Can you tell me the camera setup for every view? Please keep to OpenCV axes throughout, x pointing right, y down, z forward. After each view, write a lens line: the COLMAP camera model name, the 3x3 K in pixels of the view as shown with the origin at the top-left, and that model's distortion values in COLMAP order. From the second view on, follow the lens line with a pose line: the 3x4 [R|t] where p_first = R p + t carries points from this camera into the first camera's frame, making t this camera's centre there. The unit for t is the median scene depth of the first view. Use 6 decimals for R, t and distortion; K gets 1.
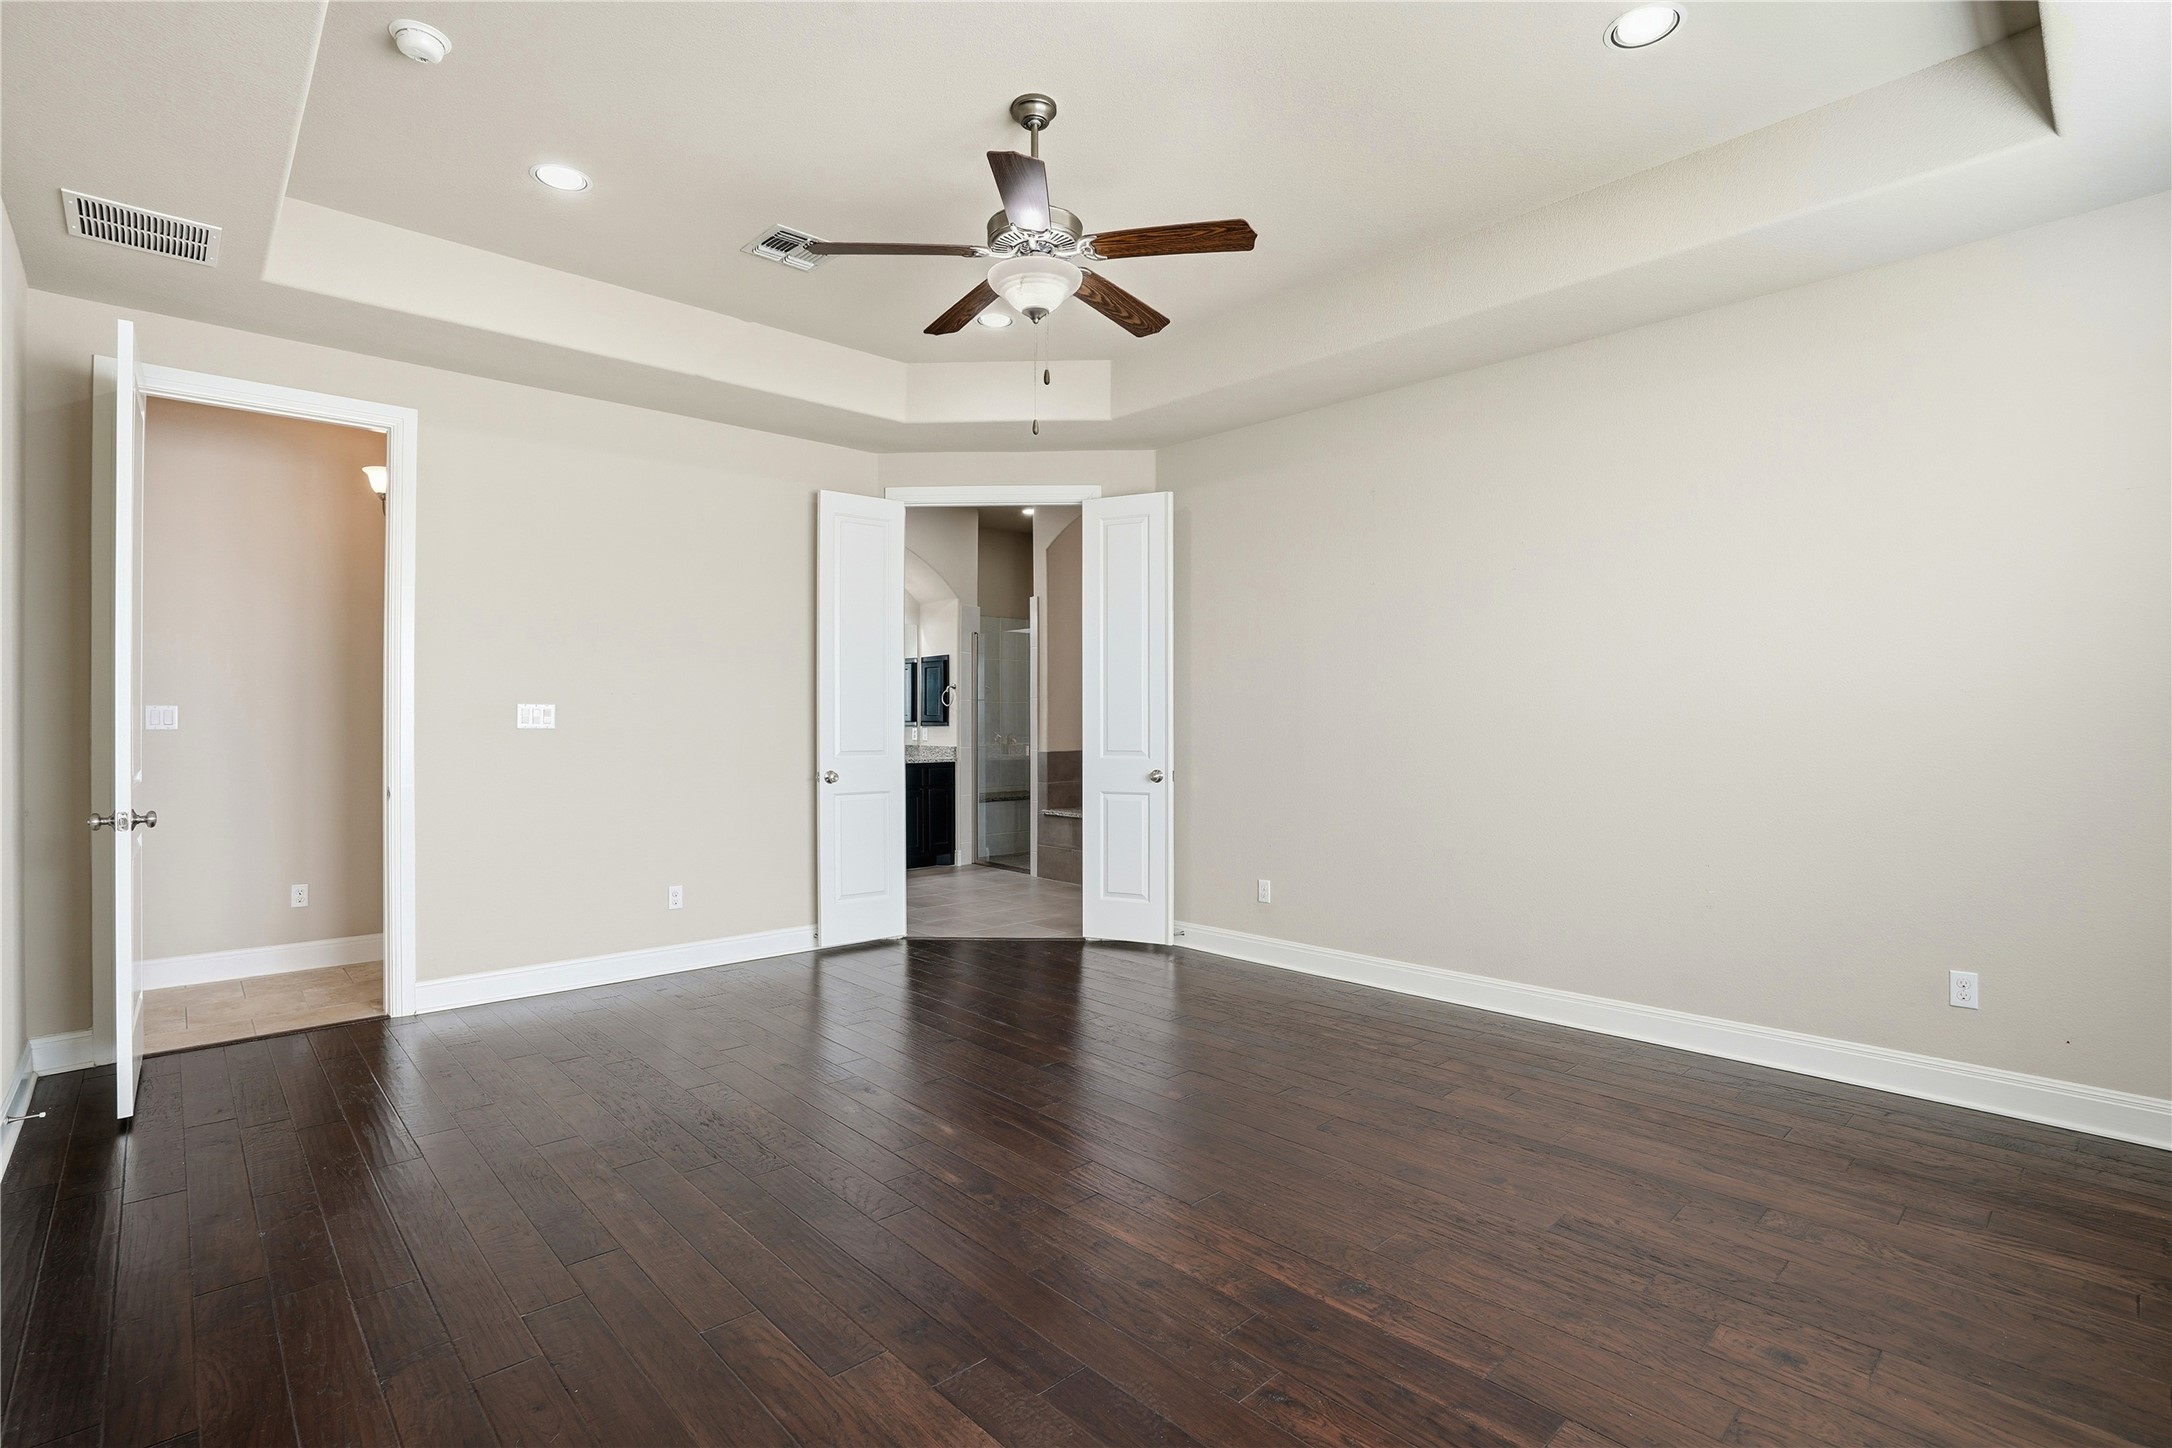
lens RADIAL K [[1027.0, 0, 1092.2], [0, 1027.0, 724.9], [0, 0, 1]] dist [-0.051232, 0.020330]
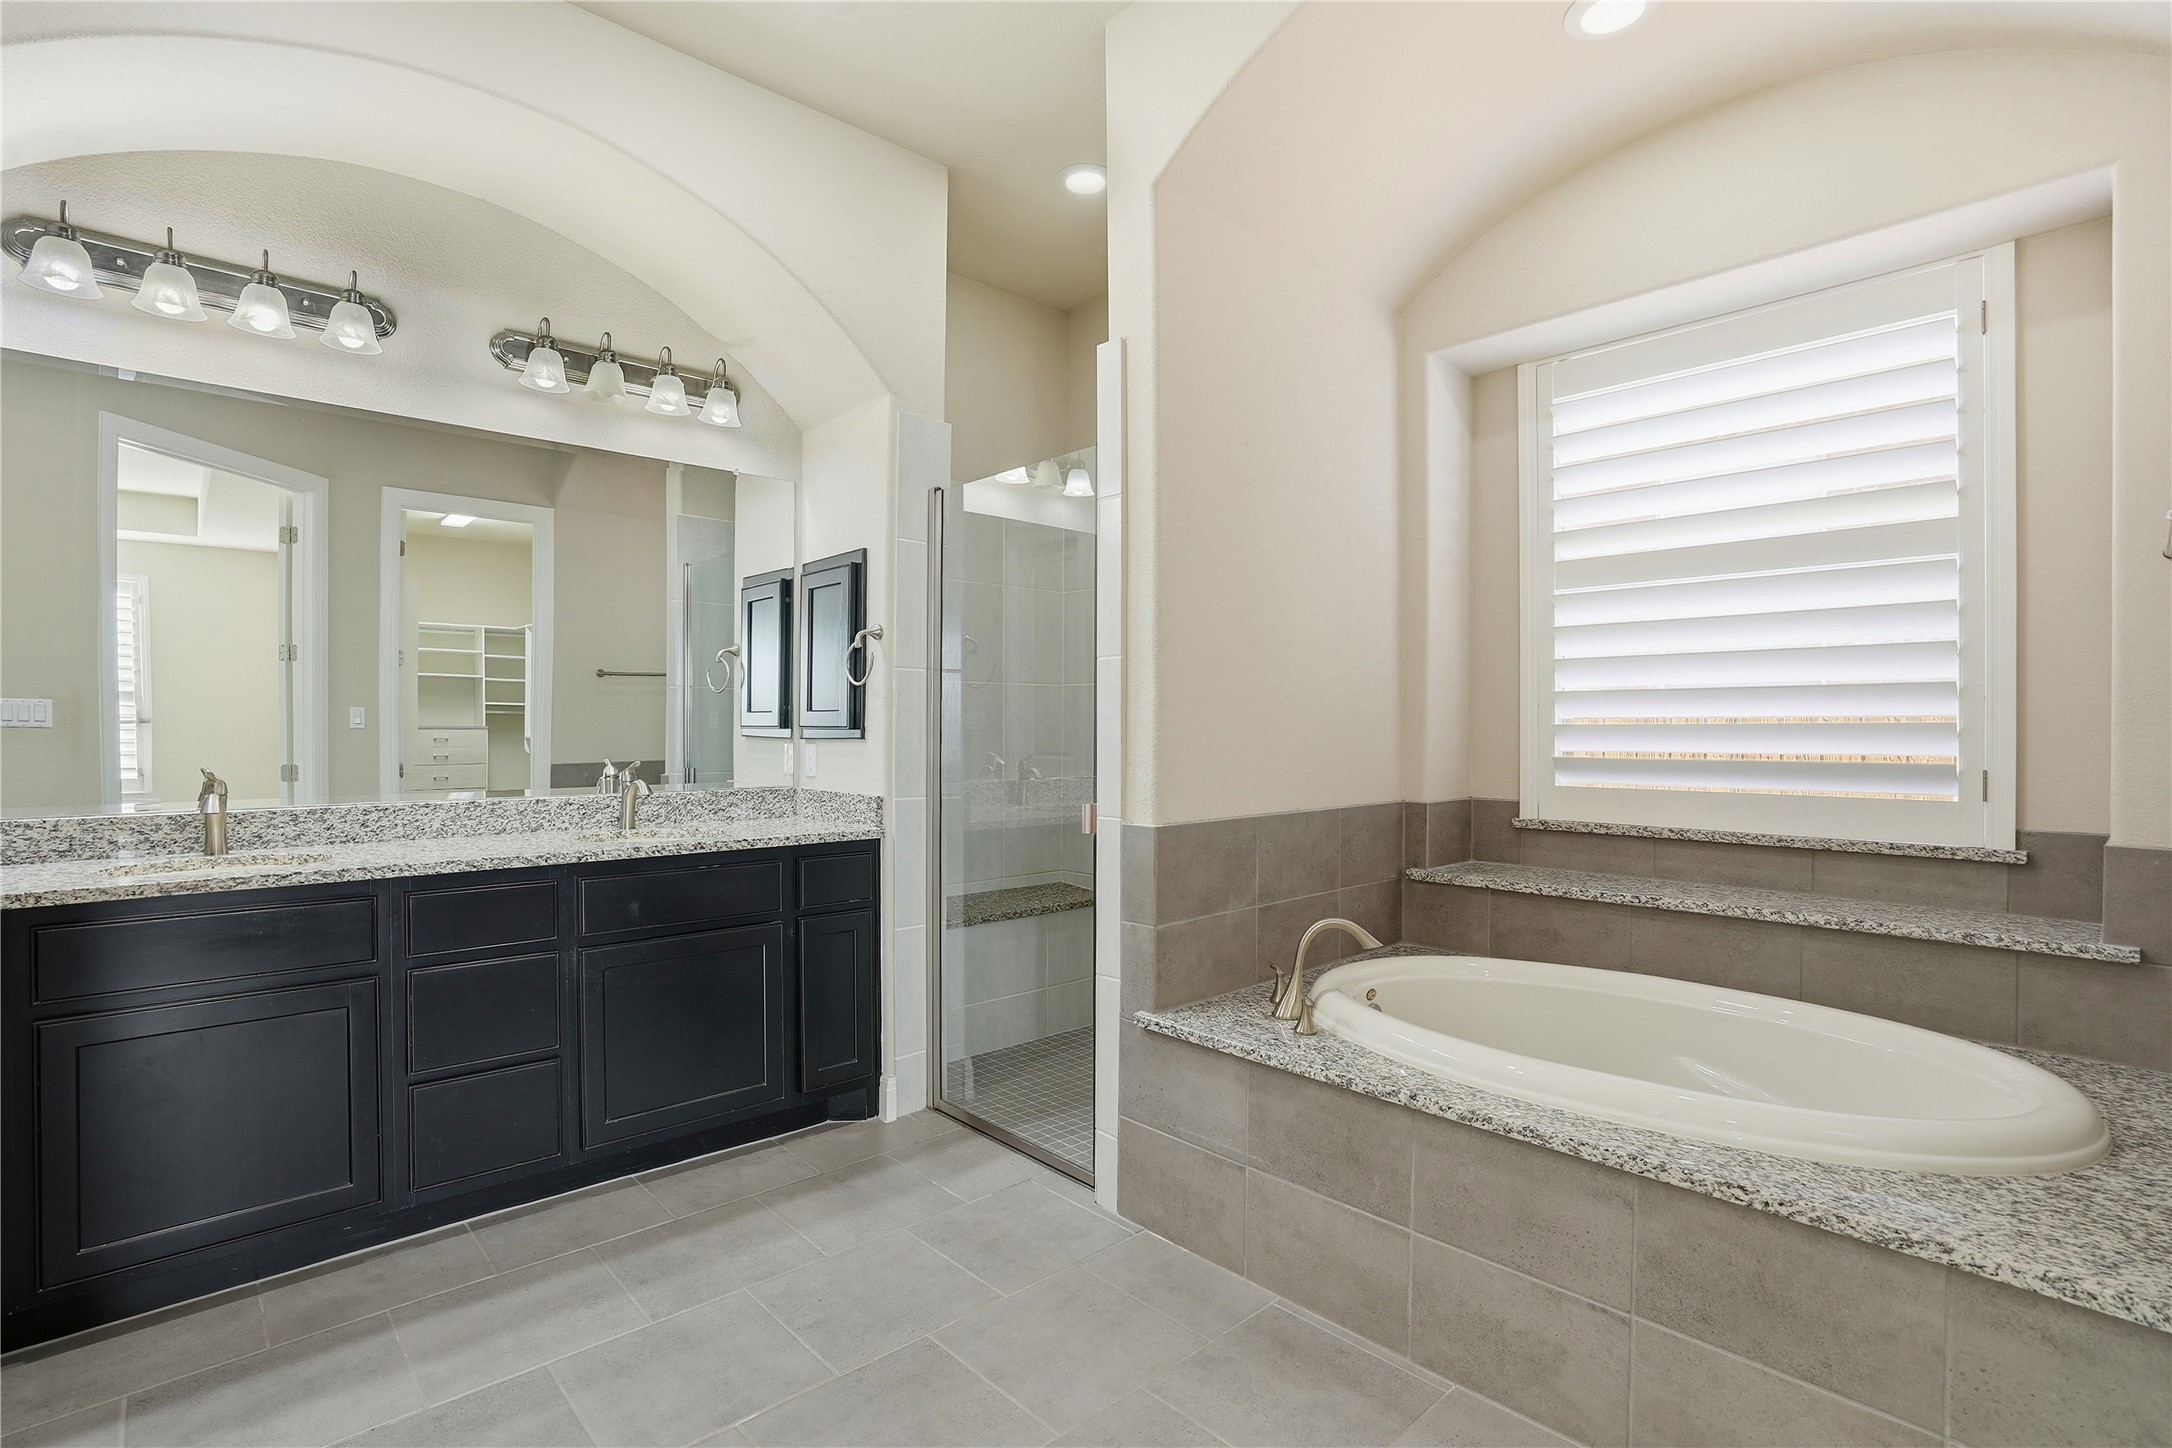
lens RADIAL K [[1027.0, 0, 1092.2], [0, 1027.0, 724.9], [0, 0, 1]] dist [-0.051232, 0.020330]
pose [[0.999996, 0.002215, 0.001622, -0.058271], [-0.002211, 0.999995, -0.002146, -0.003550], [-0.001626, 0.002142, 0.999996, 0.632585]]
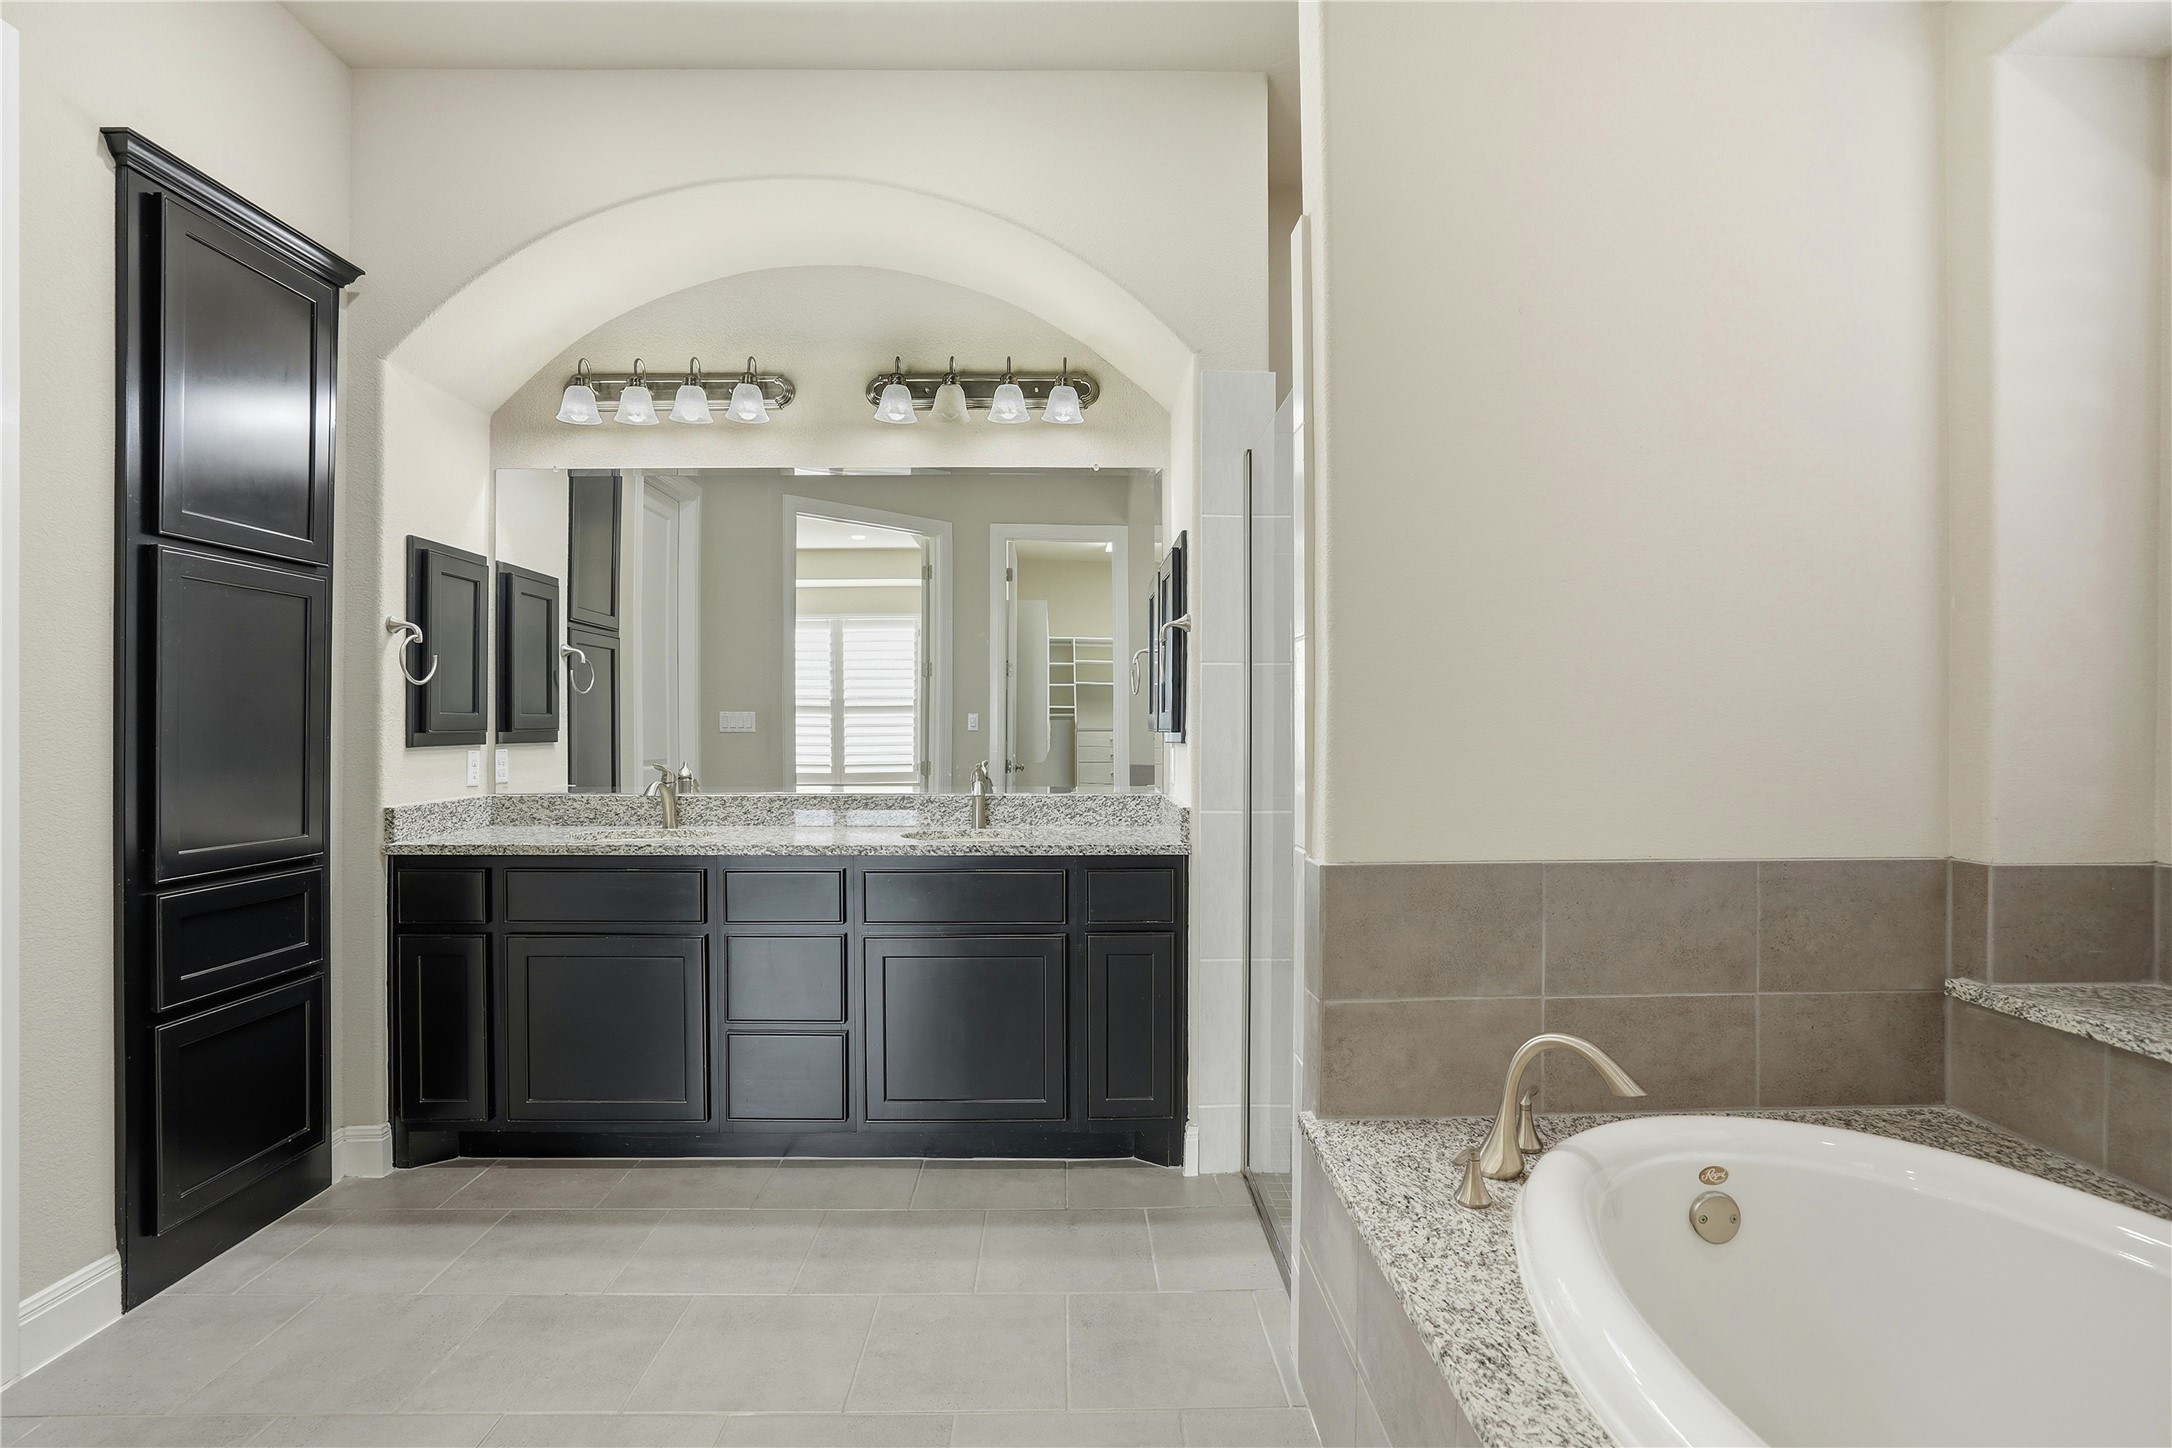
lens RADIAL K [[1054.4, 0, 1093.2], [0, 1054.4, 737.6], [0, 0, 1]] dist [-0.051610, 0.021325]
pose [[0.749769, 0.003347, -0.661691, 0.065543], [-0.005311, 0.999985, -0.000960, -0.000750], [0.661678, 0.004234, 0.749776, 0.727738]]
